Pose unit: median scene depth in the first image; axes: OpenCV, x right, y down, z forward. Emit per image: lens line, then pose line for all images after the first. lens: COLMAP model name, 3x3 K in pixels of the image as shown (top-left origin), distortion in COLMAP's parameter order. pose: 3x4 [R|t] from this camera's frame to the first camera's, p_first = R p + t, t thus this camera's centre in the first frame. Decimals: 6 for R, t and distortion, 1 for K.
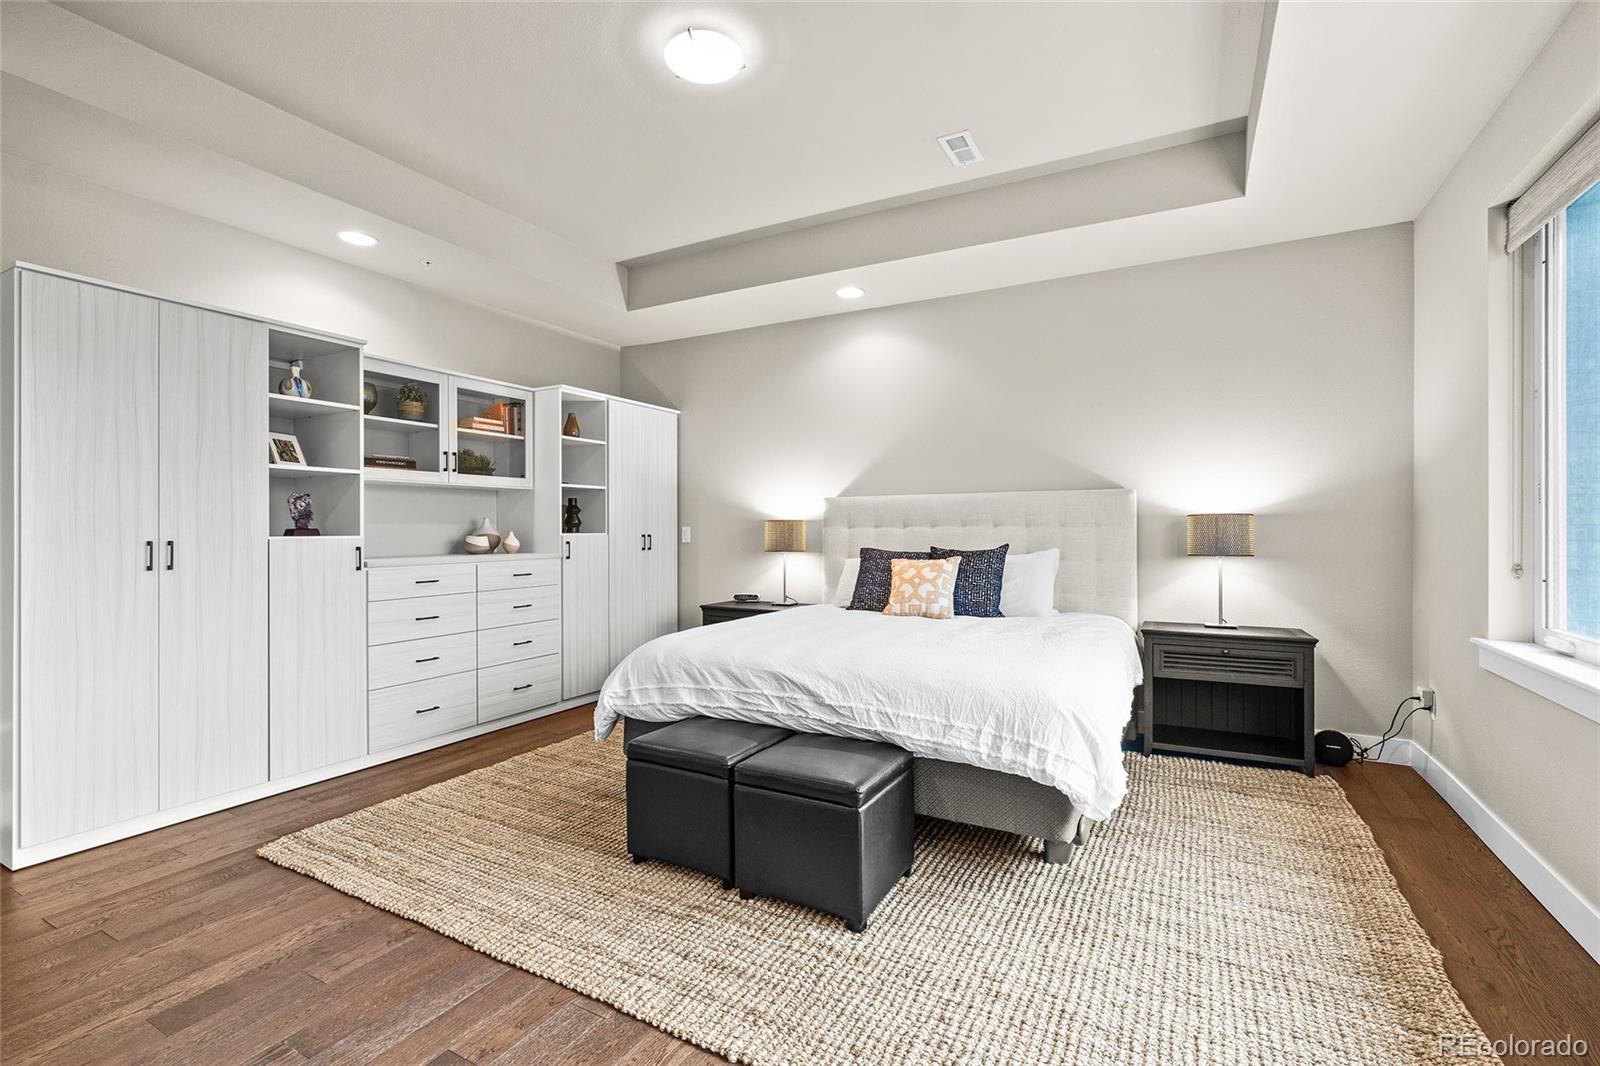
lens RADIAL K [[724.2, 0, 795.7], [0, 724.2, 512.1], [0, 0, 1]] dist [-0.007250, 0.001289]
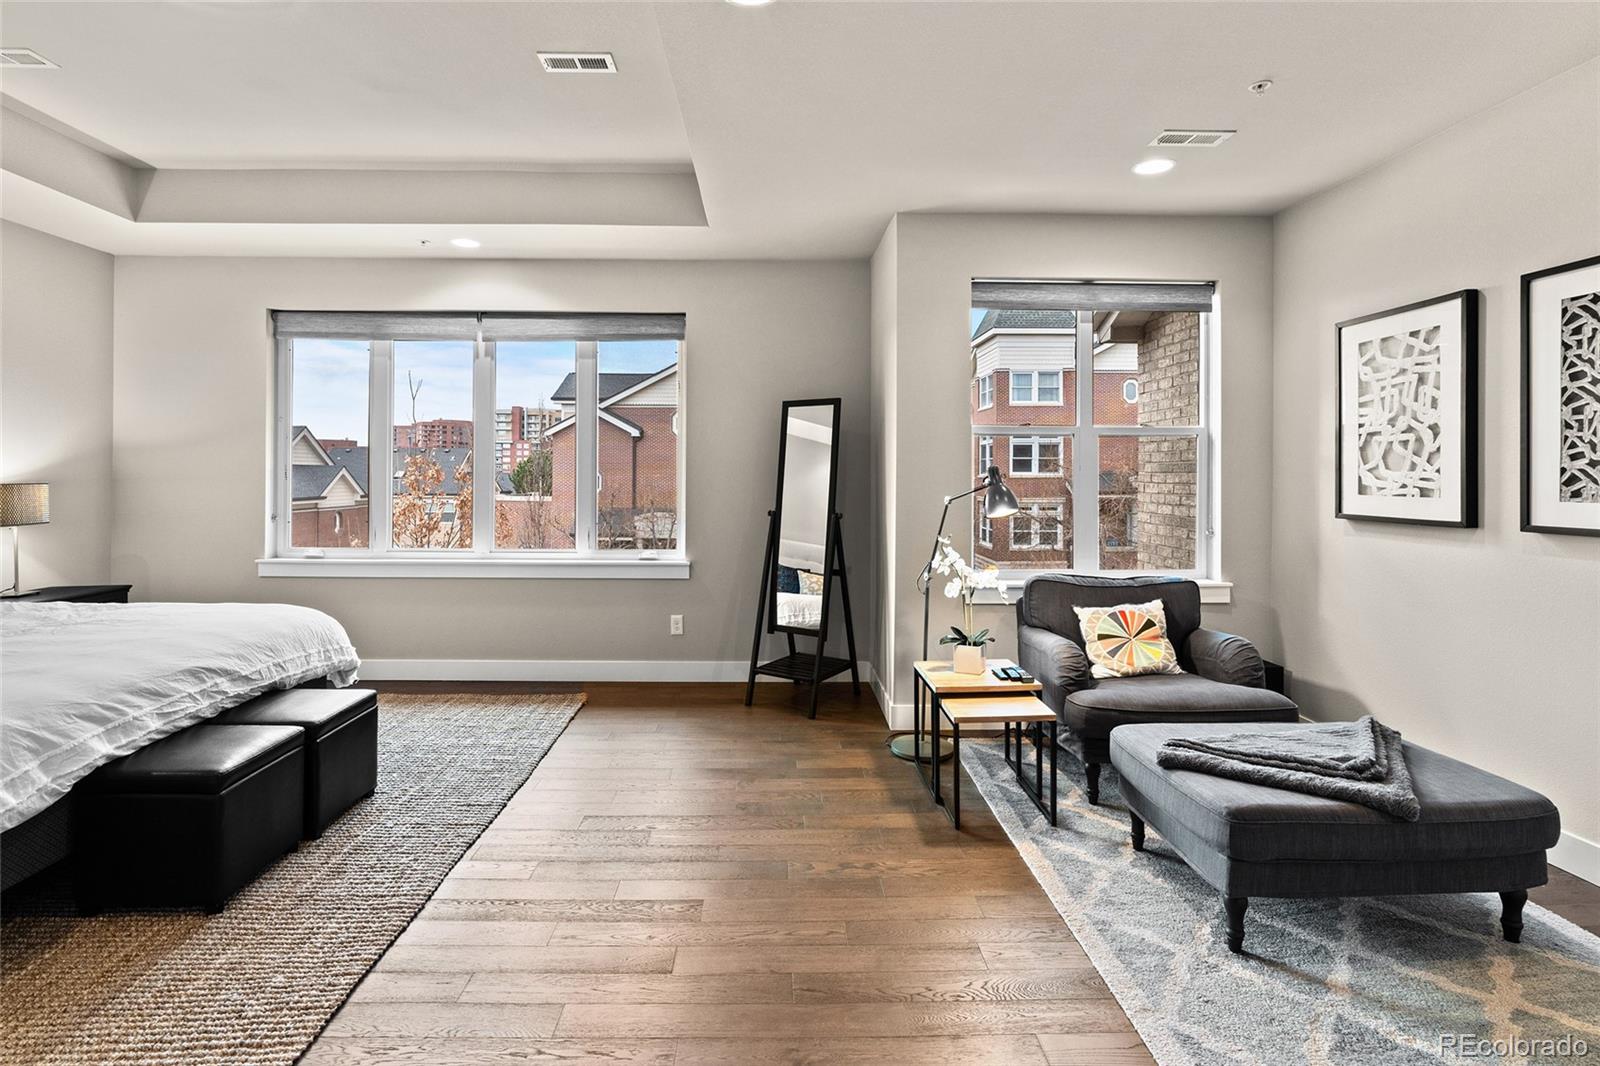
lens RADIAL K [[782.4, 0, 779.7], [0, 782.4, 446.6], [0, 0, 1]] dist [0.013880, 0.000456]
pose [[-0.484263, 0.033092, 0.874296, -1.259296], [-0.007640, 0.999086, -0.042047, -0.020955], [-0.874889, -0.027042, -0.483568, 0.833851]]
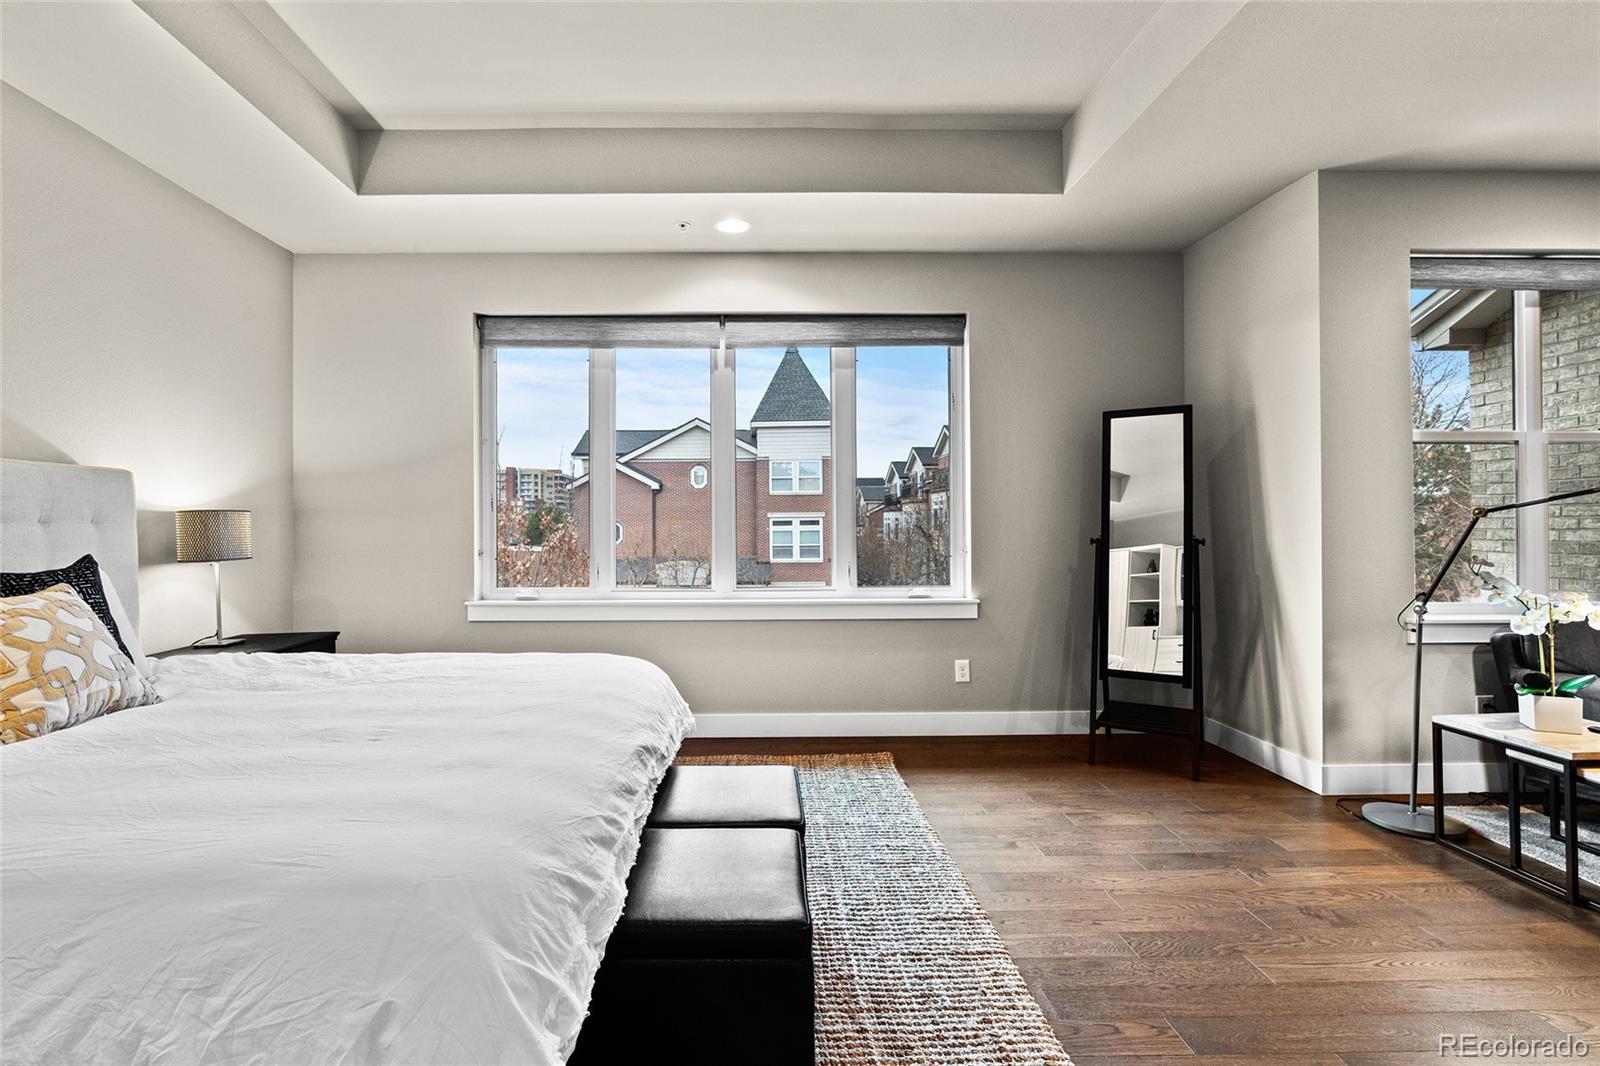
lens RADIAL K [[724.2, 0, 795.7], [0, 724.2, 512.1], [0, 0, 1]] dist [-0.007250, 0.001289]
pose [[-0.509767, 0.021697, 0.860039, -0.643825], [0.000722, 0.999692, -0.024792, 0.030945], [-0.860312, -0.012017, -0.509626, 1.194109]]
